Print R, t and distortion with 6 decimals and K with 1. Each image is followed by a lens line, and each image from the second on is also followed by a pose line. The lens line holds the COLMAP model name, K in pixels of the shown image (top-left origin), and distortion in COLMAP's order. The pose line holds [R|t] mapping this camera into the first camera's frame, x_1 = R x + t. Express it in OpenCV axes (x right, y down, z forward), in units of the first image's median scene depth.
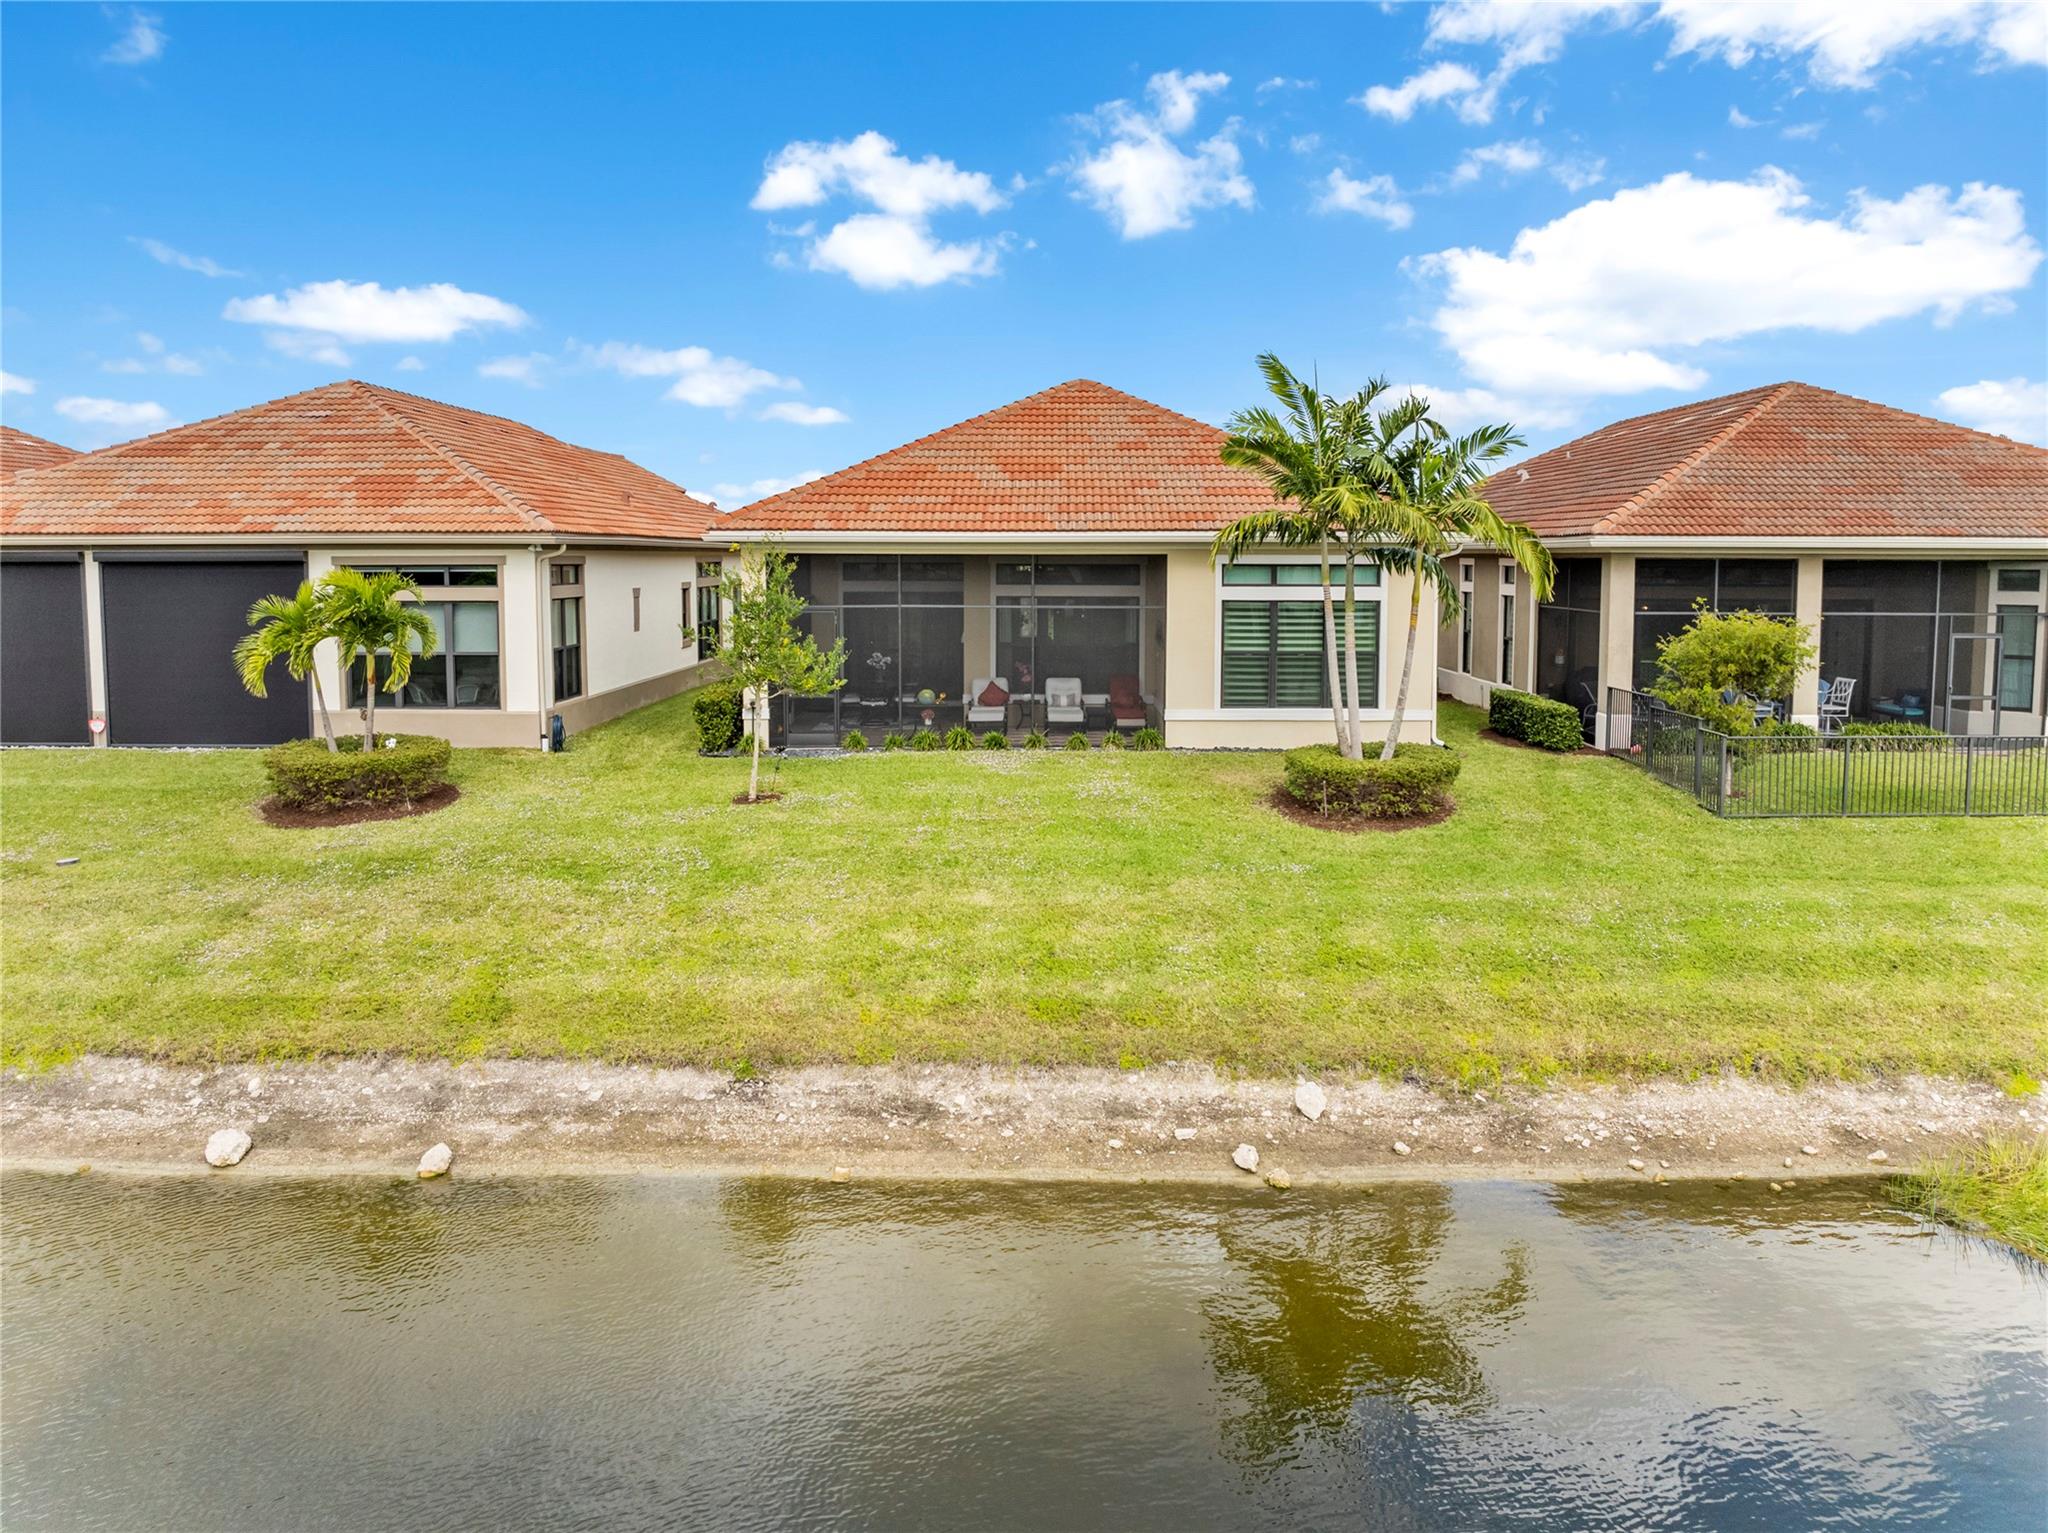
lens RADIAL K [[1400.9, 0, 1032.6], [0, 1400.9, 672.0], [0, 0, 1]] dist [-0.024105, -0.002133]
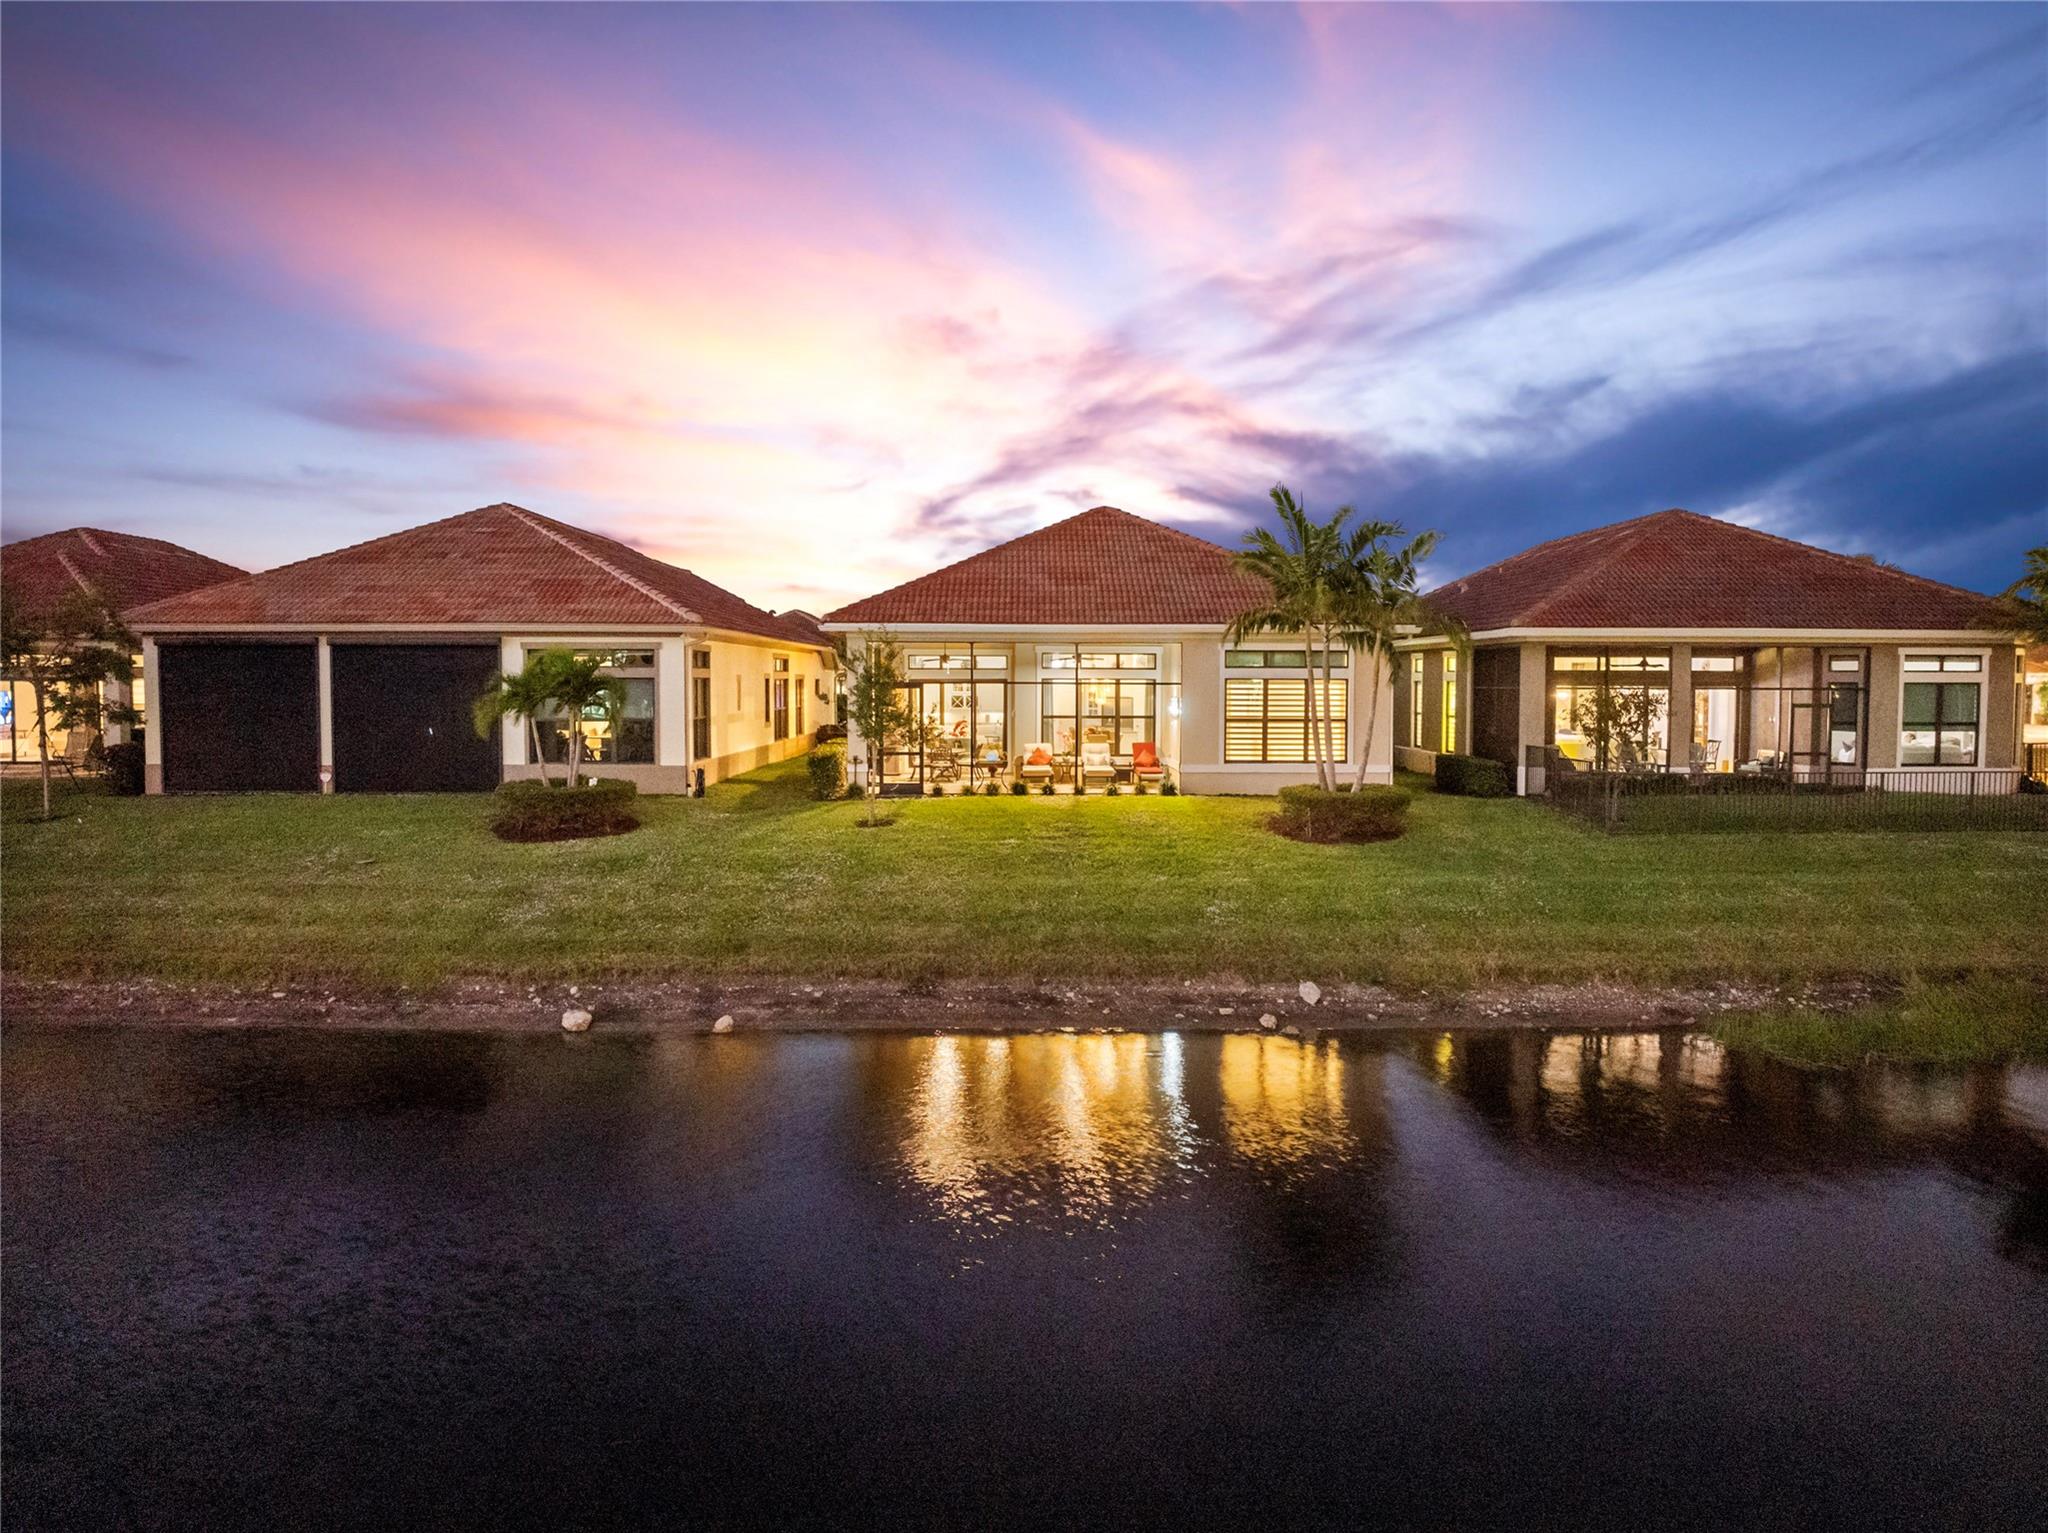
lens RADIAL K [[1439.5, 0, 1024.0], [0, 1439.5, 766.5], [0, 0, 1]] dist [-0.000511, 0.000791]
pose [[0.999570, -0.000516, 0.029310, -0.105366], [0.001393, 0.999552, -0.029912, 0.082510], [-0.029281, 0.029940, 0.999123, -0.370667]]
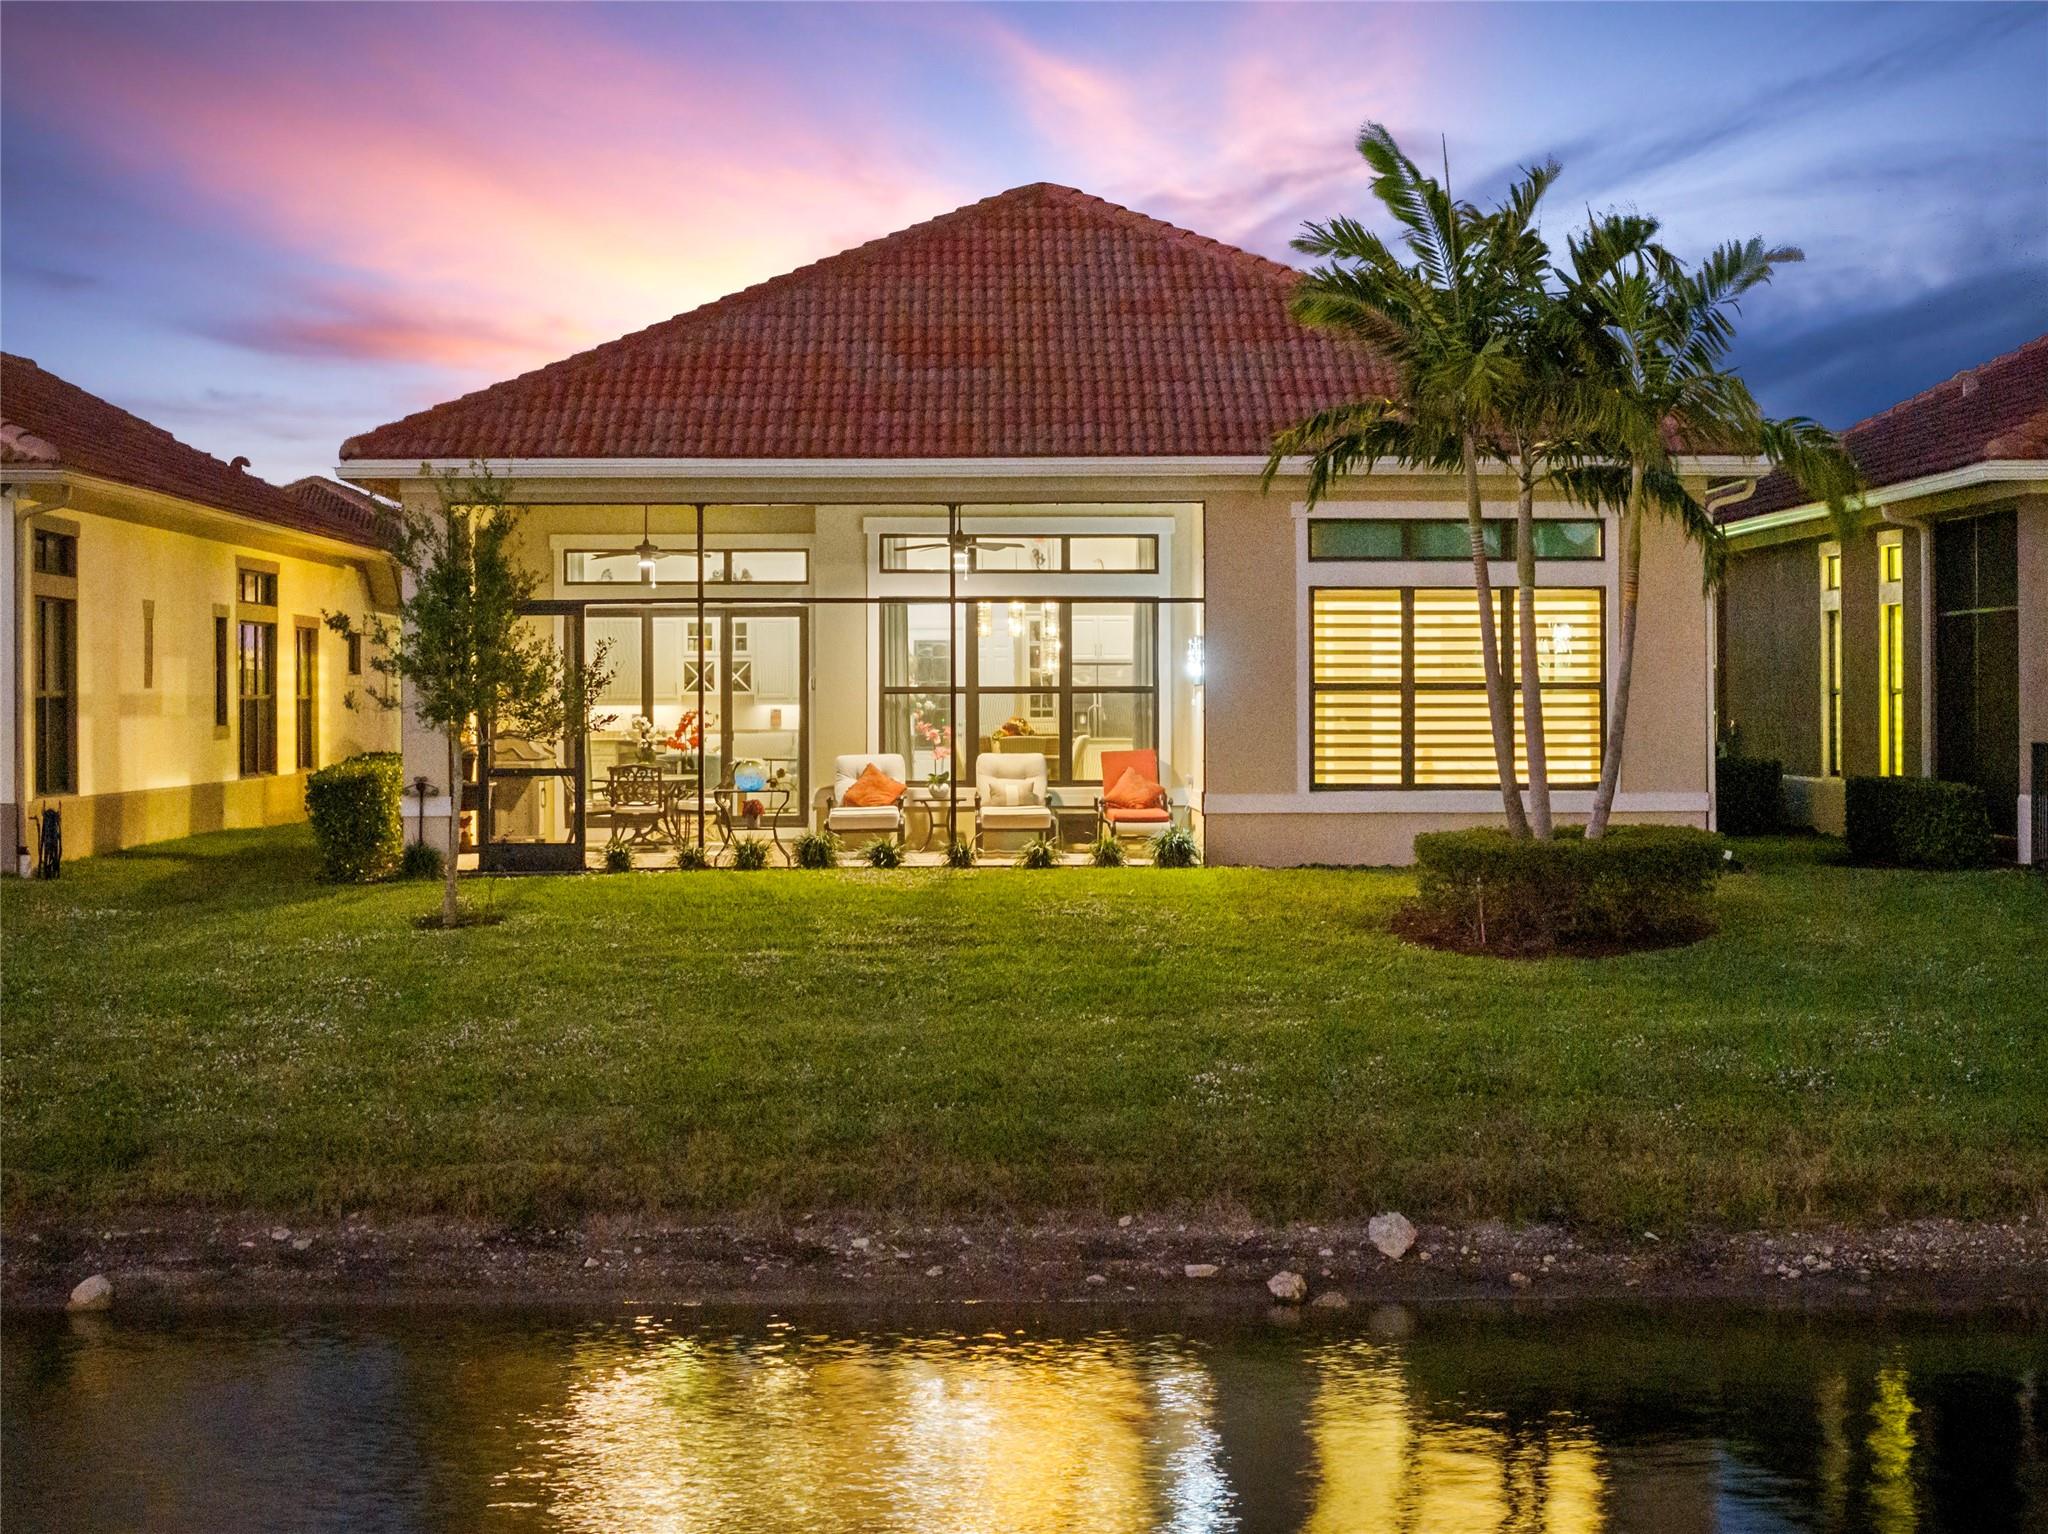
lens RADIAL K [[4313.3, 0, 1024.0], [0, 4313.3, 767.0], [0, 0, 1]] dist [-0.065409, 0.256710]
pose [[0.999644, -0.005830, 0.026051, -0.019438], [0.007953, 0.996586, -0.082177, 0.182861], [-0.025483, 0.082355, 0.996277, -0.758880]]
